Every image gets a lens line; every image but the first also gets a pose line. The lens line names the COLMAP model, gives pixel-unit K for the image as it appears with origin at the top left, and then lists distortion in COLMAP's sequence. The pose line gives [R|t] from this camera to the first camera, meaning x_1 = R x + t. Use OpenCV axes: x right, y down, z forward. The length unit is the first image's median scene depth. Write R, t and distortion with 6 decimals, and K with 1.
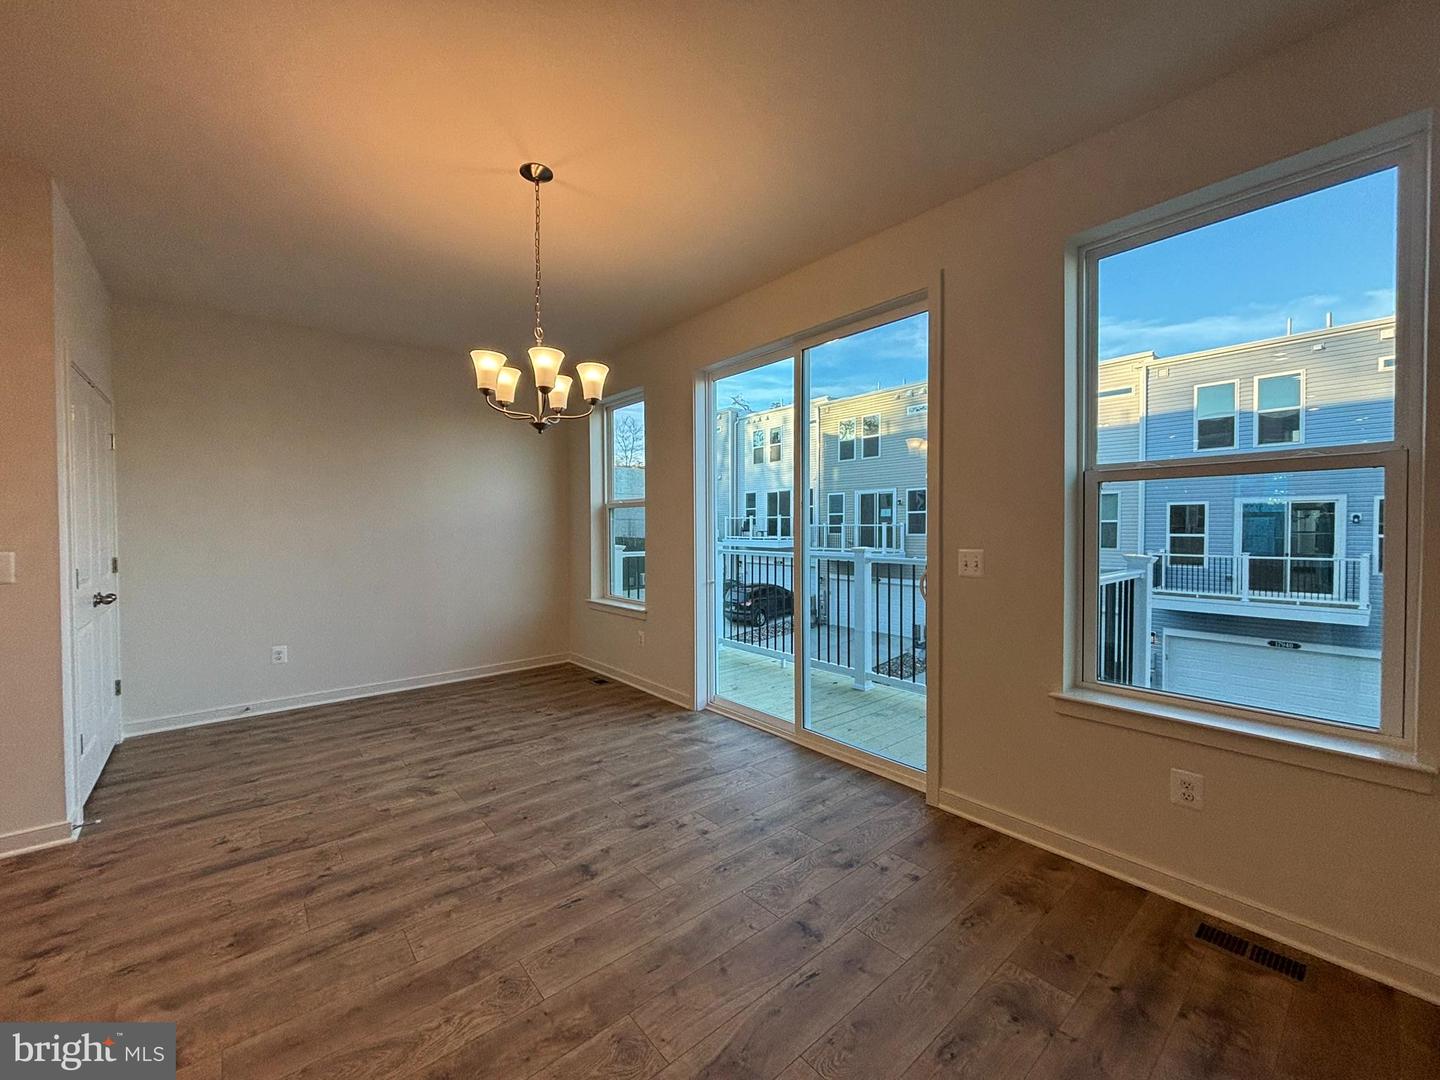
lens RADIAL K [[575.4, 0, 723.1], [0, 575.4, 537.6], [0, 0, 1]] dist [-0.007002, 0.000722]
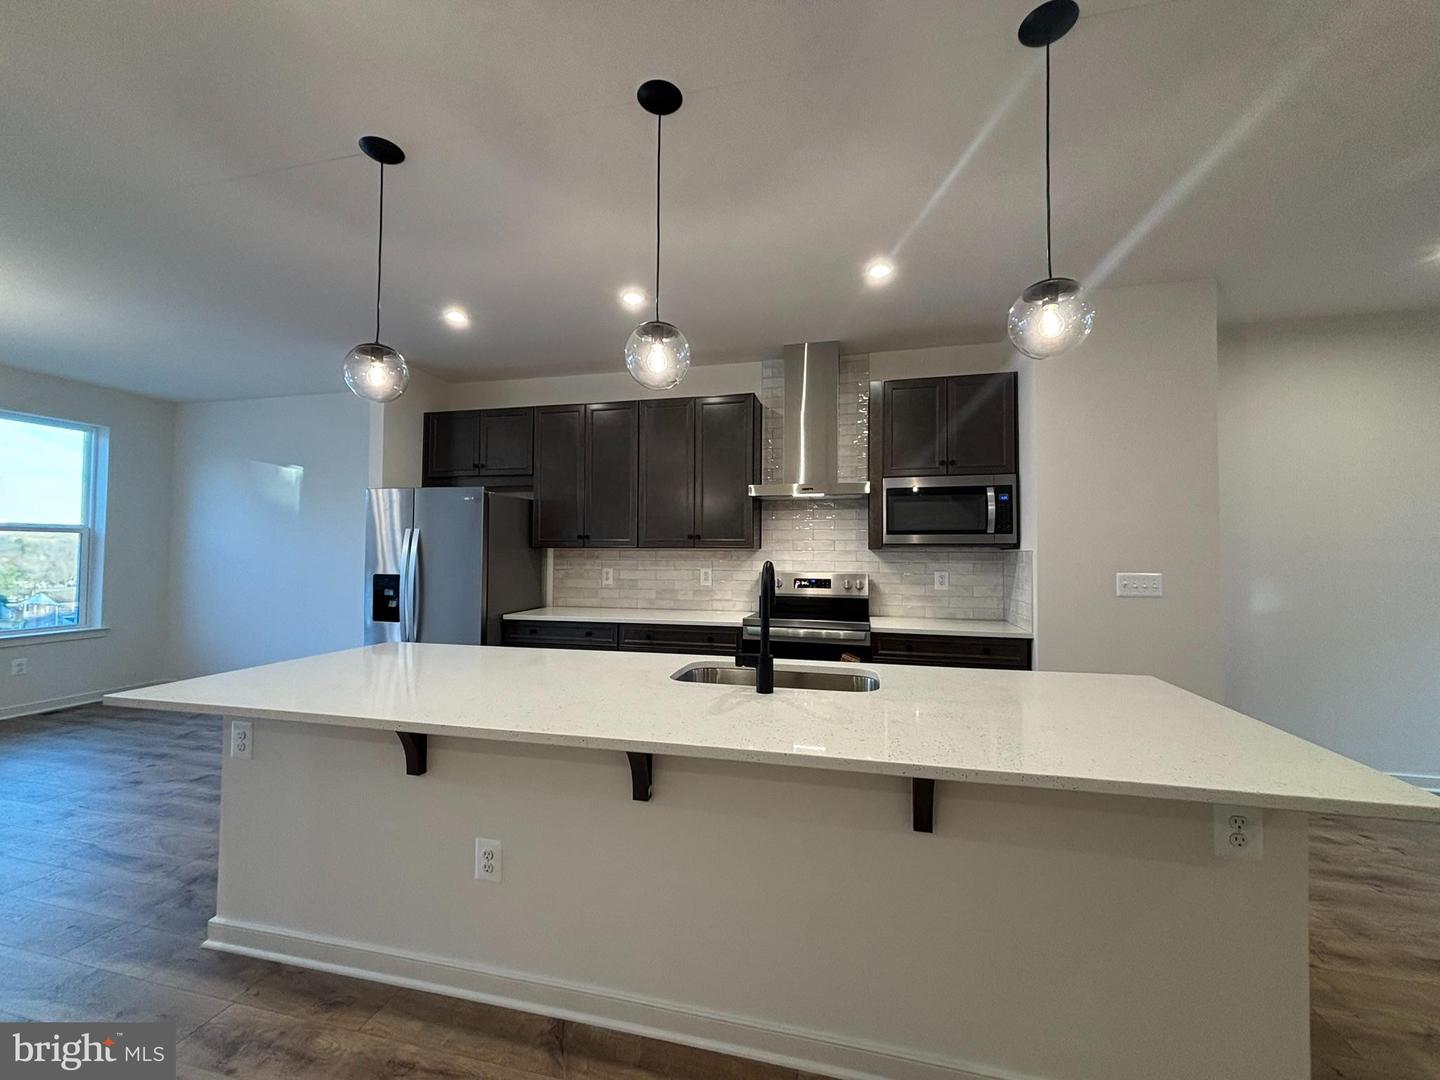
lens RADIAL K [[571.0, 0, 721.6], [0, 571.0, 538.6], [0, 0, 1]] dist [0.000135, -0.003800]
pose [[-0.597601, 0.023121, 0.801461, -1.468395], [0.011535, 0.999729, -0.020240, 0.001157], [-0.801711, -0.002850, -0.597705, 0.050902]]
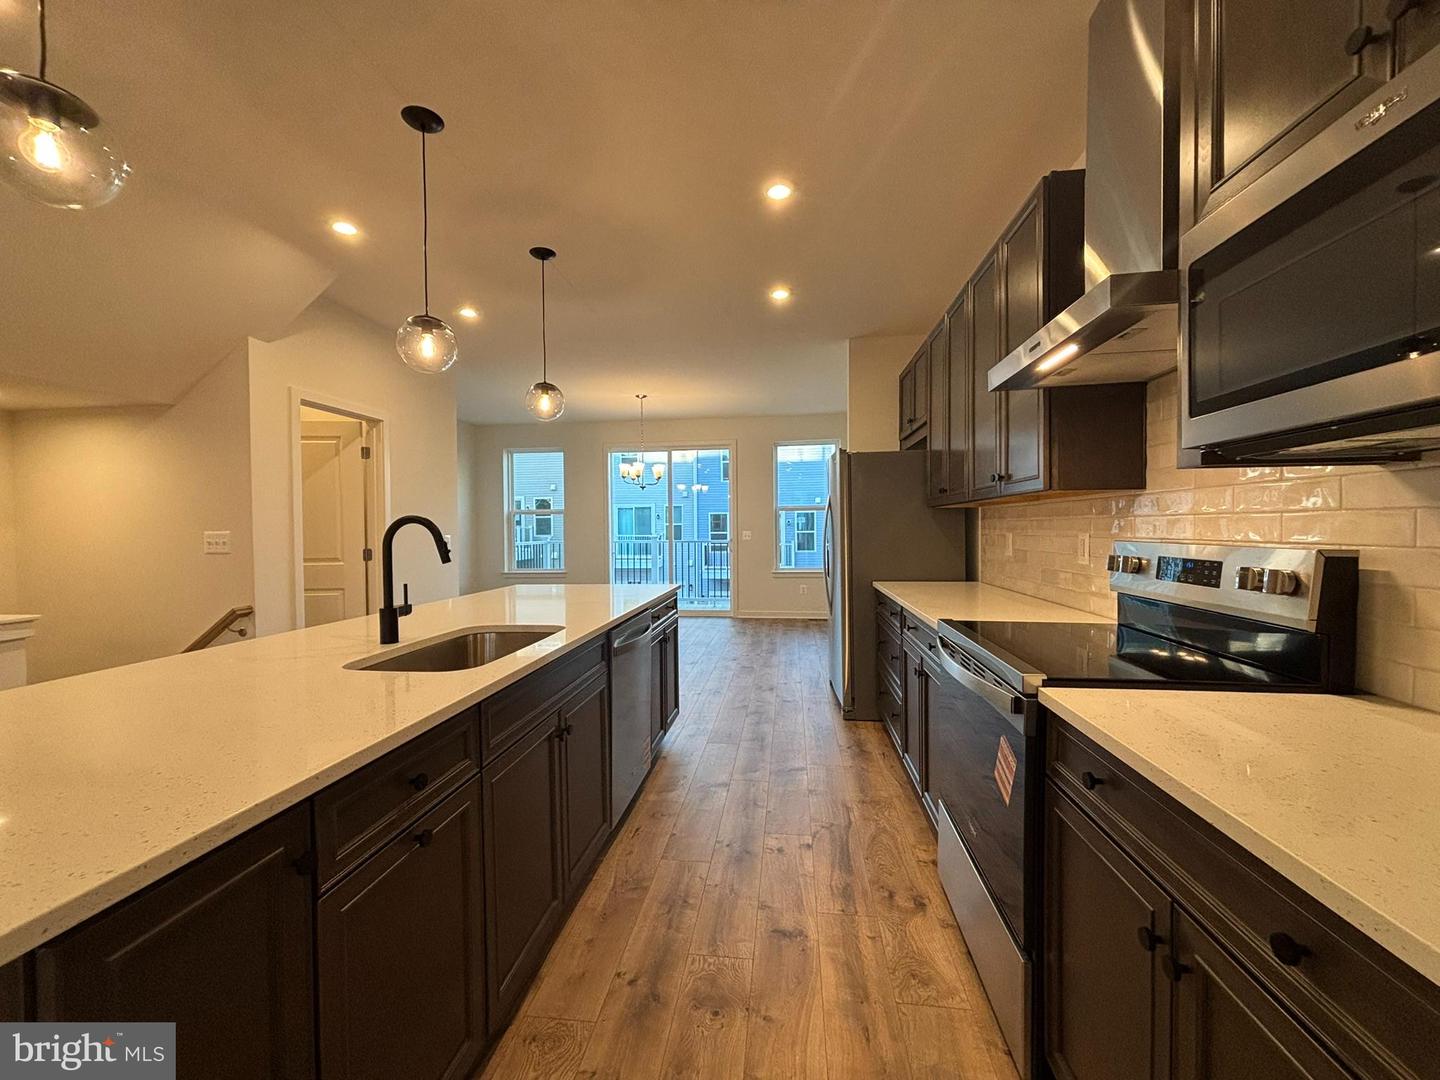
lens RADIAL K [[575.4, 0, 723.1], [0, 575.4, 537.6], [0, 0, 1]] dist [-0.007002, 0.000722]
pose [[0.731033, -0.016021, 0.682154, -1.235414], [0.021273, 0.999773, 0.000683, 0.034907], [-0.682010, 0.014012, 0.731208, -0.819322]]
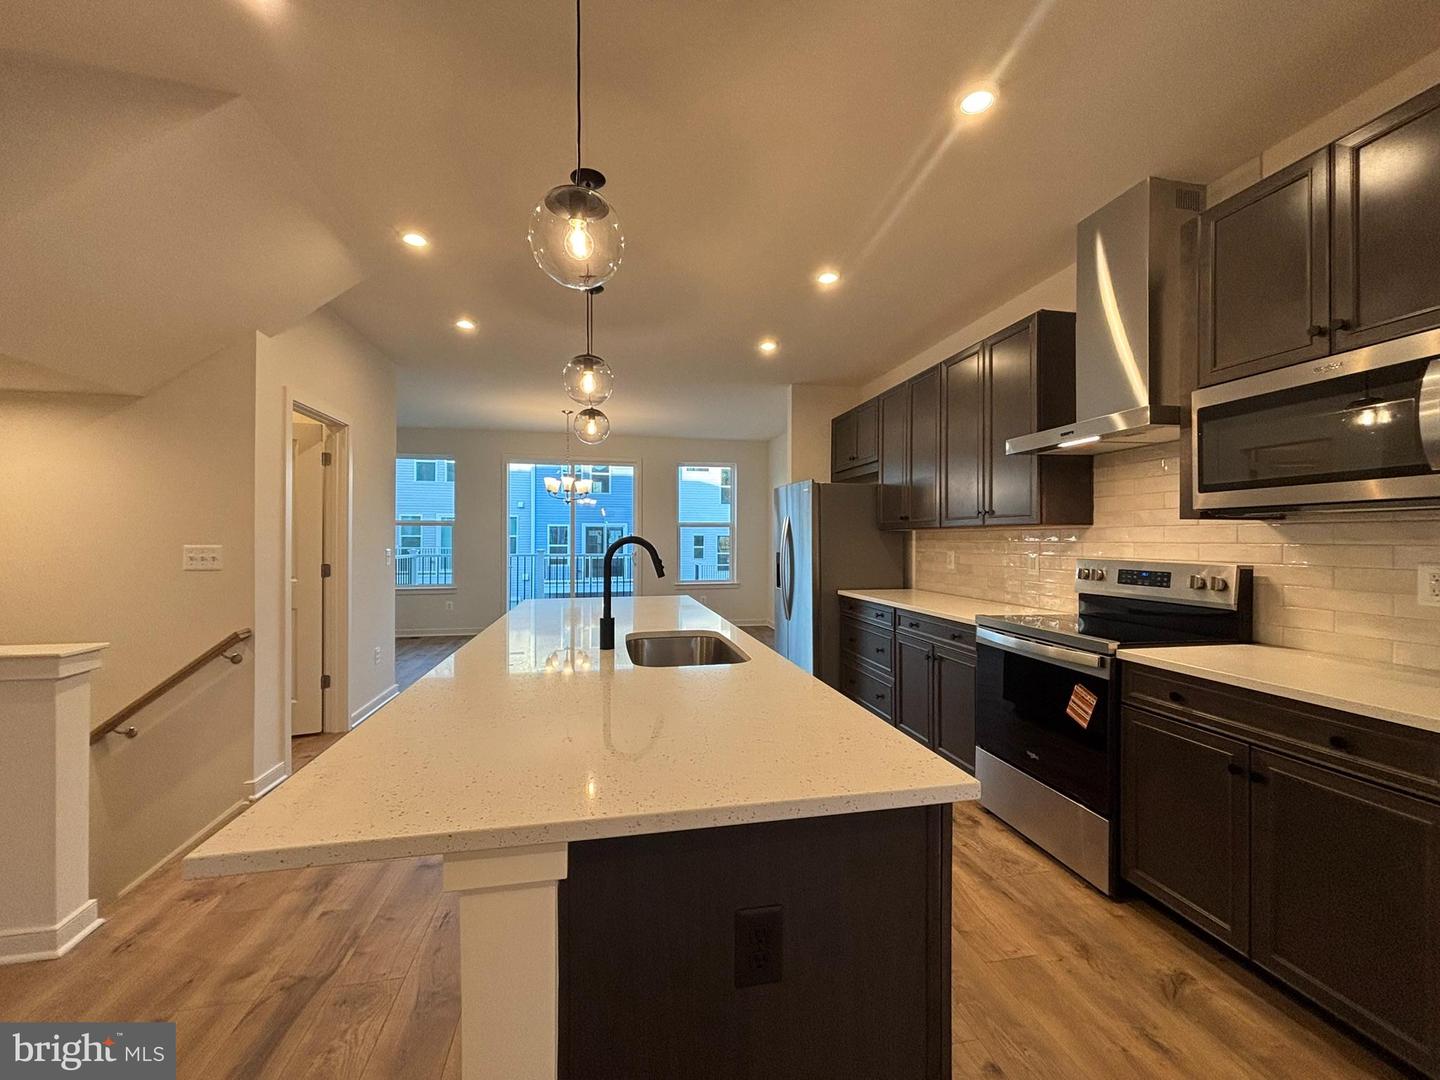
lens RADIAL K [[578.1, 0, 719.3], [0, 578.1, 537.0], [0, 0, 1]] dist [-0.015411, 0.009048]
pose [[0.479252, 0.007722, 0.877644, -1.546929], [0.014650, 0.999752, -0.016796, 0.021964], [-0.877555, 0.020907, 0.479019, -0.627944]]
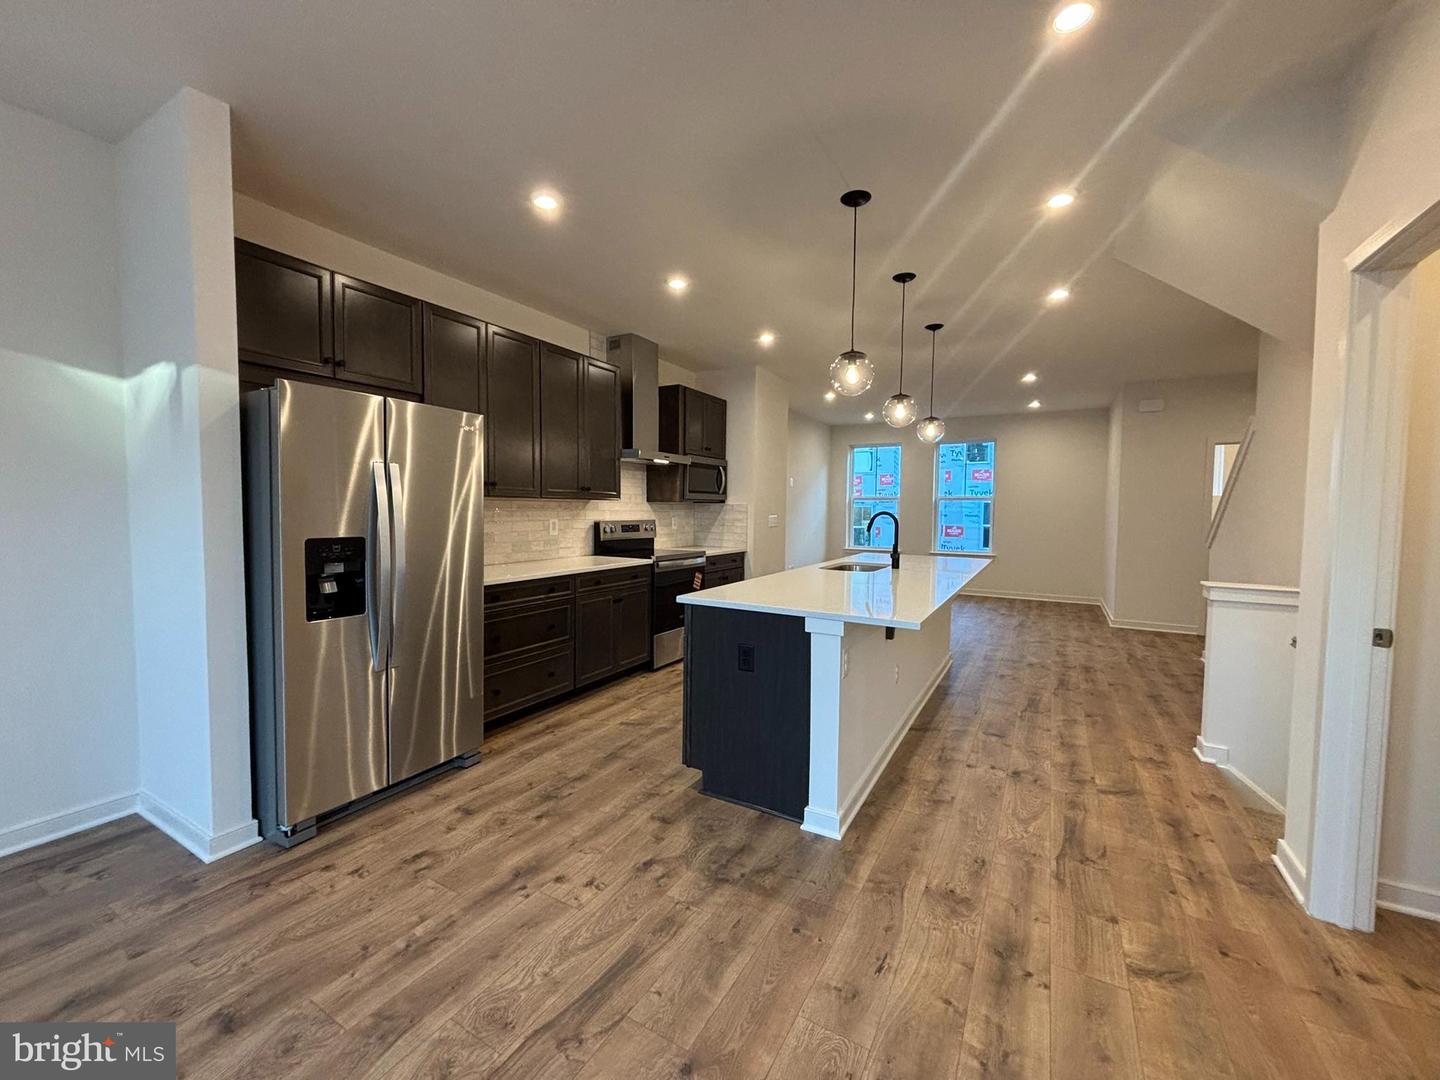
lens RADIAL K [[578.1, 0, 719.3], [0, 578.1, 537.0], [0, 0, 1]] dist [-0.015411, 0.009048]
pose [[-0.939755, 0.010648, -0.341683, -0.425762], [-0.013153, 0.997648, 0.067267, -0.009371], [0.341596, 0.067709, -0.937405, 0.639250]]
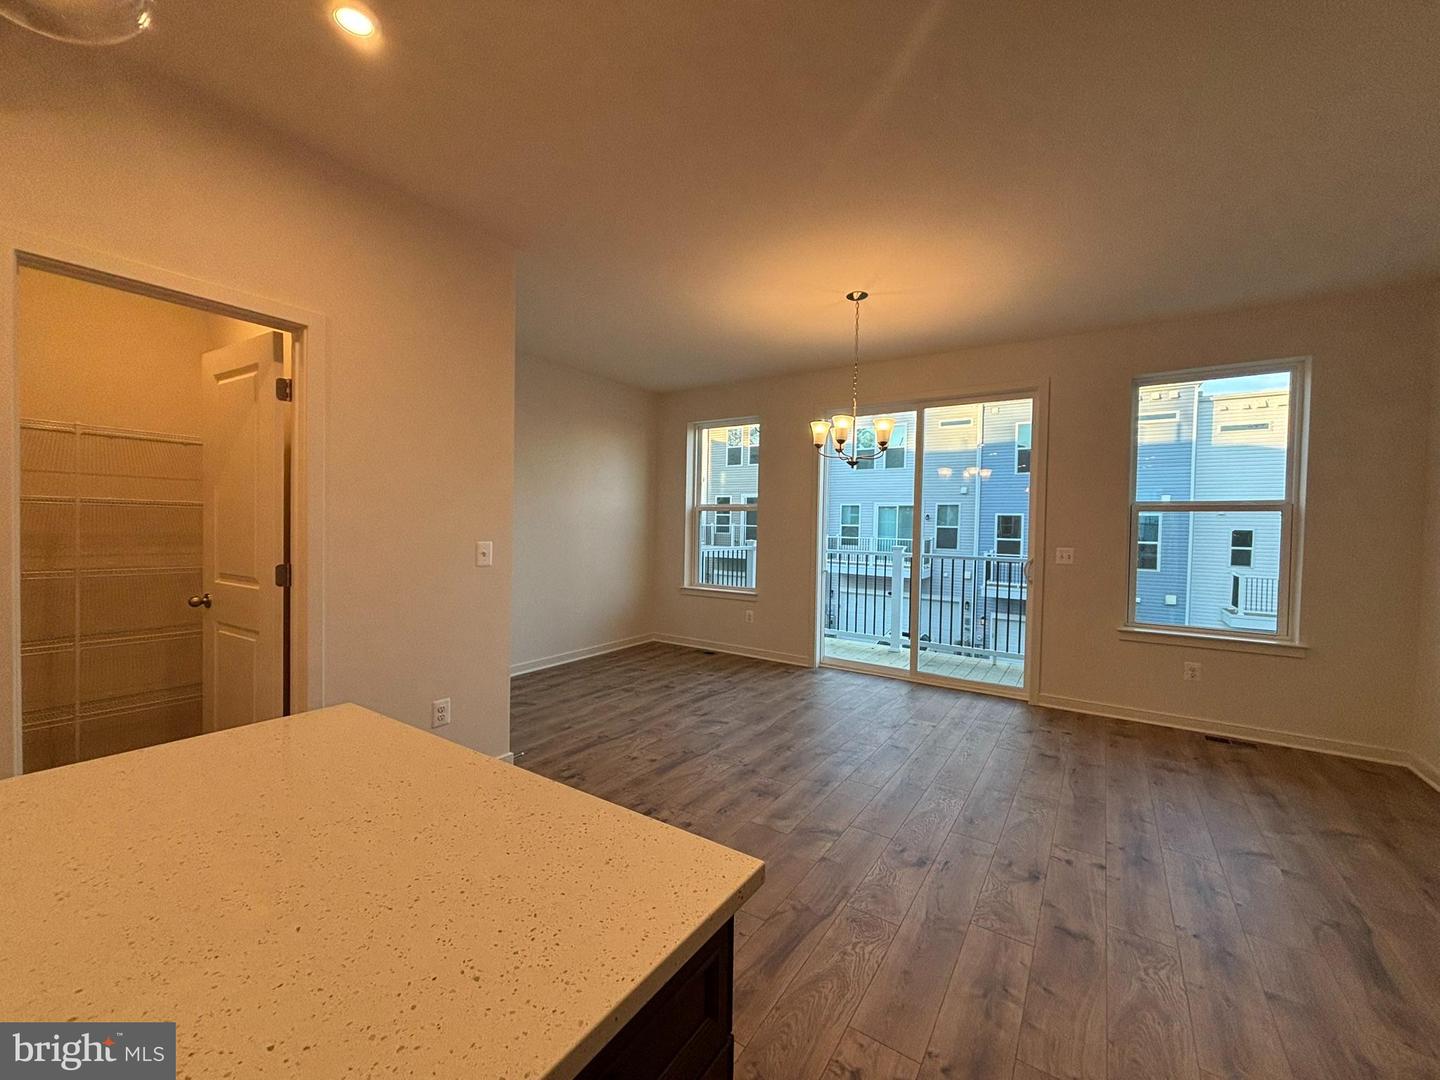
lens RADIAL K [[571.0, 0, 721.6], [0, 571.0, 538.6], [0, 0, 1]] dist [0.000135, -0.003800]
pose [[0.961802, 0.015470, 0.273309, -0.686021], [-0.016963, 0.999851, 0.003101, 0.004081], [-0.273221, -0.007619, 0.961921, -0.228692]]
